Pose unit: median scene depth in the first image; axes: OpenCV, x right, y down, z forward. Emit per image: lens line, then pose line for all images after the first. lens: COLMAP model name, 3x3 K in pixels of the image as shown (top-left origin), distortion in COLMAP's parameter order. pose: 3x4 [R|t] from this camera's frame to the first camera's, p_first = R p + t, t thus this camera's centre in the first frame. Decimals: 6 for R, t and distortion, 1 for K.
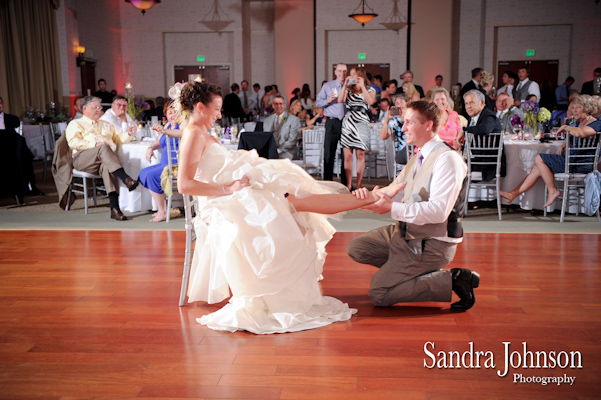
lens RADIAL K [[707.6, 0, 300.5], [0, 707.6, 200.0], [0, 0, 1]] dist [0.079876, 0.006179]
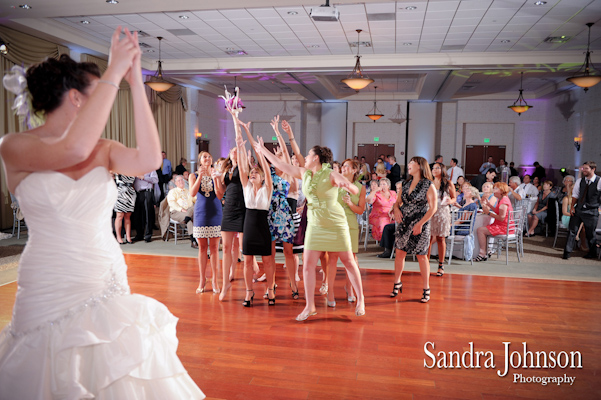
lens RADIAL K [[474.4, 0, 300.5], [0, 474.4, 200.0], [0, 0, 1]] dist [-0.028119, 0.001651]
pose [[0.993125, 0.034945, -0.111719, 0.133035], [-0.040288, 0.998132, -0.045933, -0.050649], [0.109906, 0.050118, 0.992678, -0.121143]]
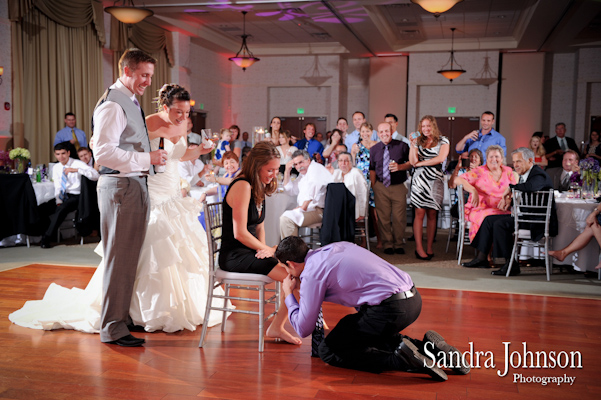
lens RADIAL K [[657.3, 0, 300.5], [0, 657.3, 200.0], [0, 0, 1]] dist [0.055443, 0.020091]
pose [[0.986313, 0.033468, -0.161454, 0.087687], [-0.043235, 0.997417, -0.057362, -0.014635], [0.159117, 0.063557, 0.985212, 0.050851]]
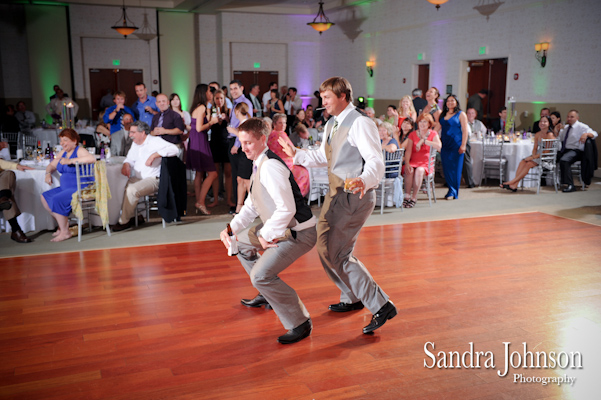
lens RADIAL K [[621.8, 0, 300.5], [0, 621.8, 200.0], [0, 0, 1]] dist [0.049974, -0.001566]
pose [[0.900866, -0.066946, 0.428903, -0.281527], [0.052331, 0.997579, 0.045793, -0.056764], [-0.430931, -0.018808, 0.902189, -0.024962]]
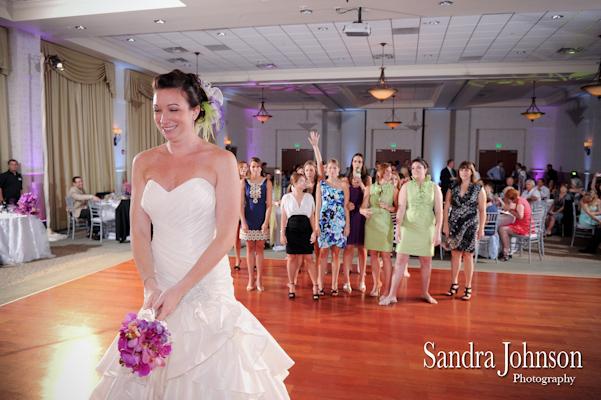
lens RADIAL K [[447.7, 0, 300.5], [0, 447.7, 200.0], [0, 0, 1]] dist [-0.042054, 0.001320]
pose [[0.988673, 0.030660, -0.146922, 0.090970], [-0.038463, 0.997980, -0.050562, -0.048574], [0.145075, 0.055640, 0.987855, -0.140125]]
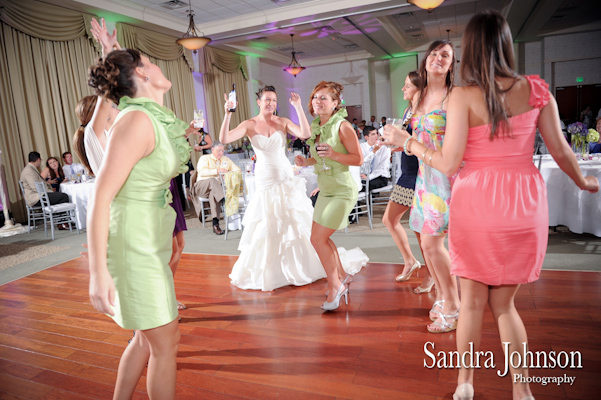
lens RADIAL K [[413.5, 0, 300.5], [0, 413.5, 200.0], [0, 0, 1]] dist [-0.051147, -0.002528]
pose [[0.954142, -0.017588, -0.298836, 0.118335], [0.029654, 0.998916, 0.035890, -0.065125], [0.297881, -0.043106, 0.953629, 0.342058]]
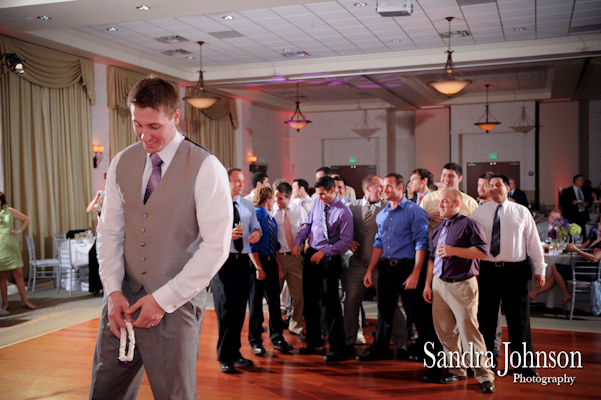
lens RADIAL K [[657.3, 0, 300.5], [0, 657.3, 200.0], [0, 0, 1]] dist [0.055443, 0.020091]
pose [[0.966038, 0.000628, -0.258398, 0.198028], [-0.029337, 0.993798, -0.107263, -0.036513], [0.256728, 0.111201, 0.960065, -0.240887]]
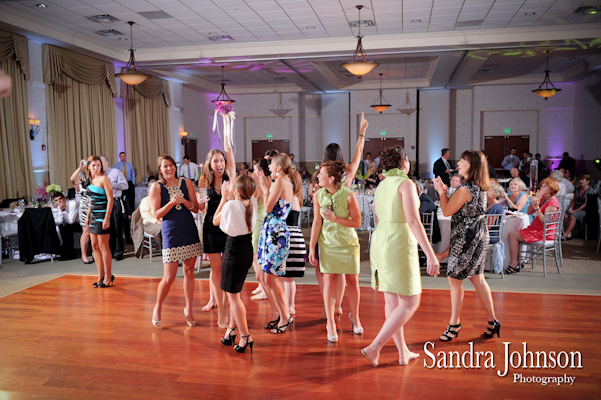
lens RADIAL K [[513.8, 0, 300.5], [0, 513.8, 200.0], [0, 0, 1]] dist [-0.008328, -0.002531]
pose [[0.993122, 0.006014, -0.116930, 0.137586], [-0.011799, 0.998737, -0.048847, -0.064441], [0.116489, 0.049891, 0.991938, -0.024816]]
